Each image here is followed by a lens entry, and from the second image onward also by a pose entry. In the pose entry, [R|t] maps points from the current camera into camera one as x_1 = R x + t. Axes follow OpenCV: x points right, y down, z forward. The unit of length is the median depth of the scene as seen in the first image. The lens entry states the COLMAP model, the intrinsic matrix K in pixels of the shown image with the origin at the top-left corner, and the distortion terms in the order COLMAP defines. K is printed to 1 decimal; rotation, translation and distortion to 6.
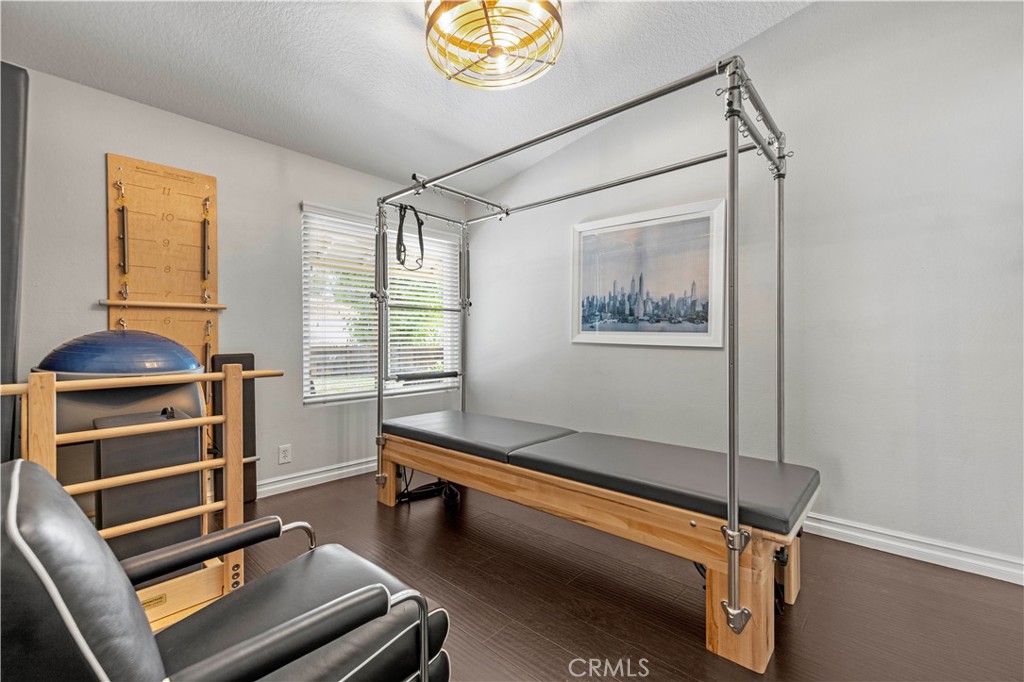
lens RADIAL K [[436.2, 0, 512.8], [0, 436.2, 341.7], [0, 0, 1]] dist [0.007109, -0.000271]
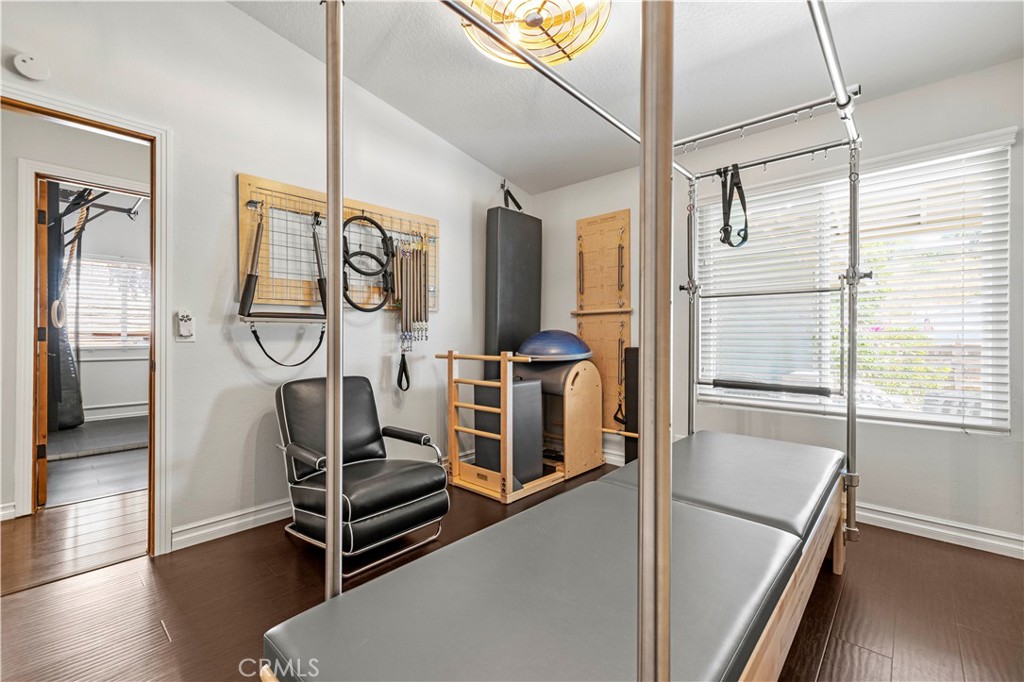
lens RADIAL K [[436.2, 0, 509.7], [0, 436.2, 337.7], [0, 0, 1]] dist [0.007109, -0.000271]
pose [[-0.011520, 0.008557, -0.999897, 0.617380], [-0.004644, 0.999952, 0.008611, -0.008489], [0.999923, 0.004743, -0.011480, 0.681449]]
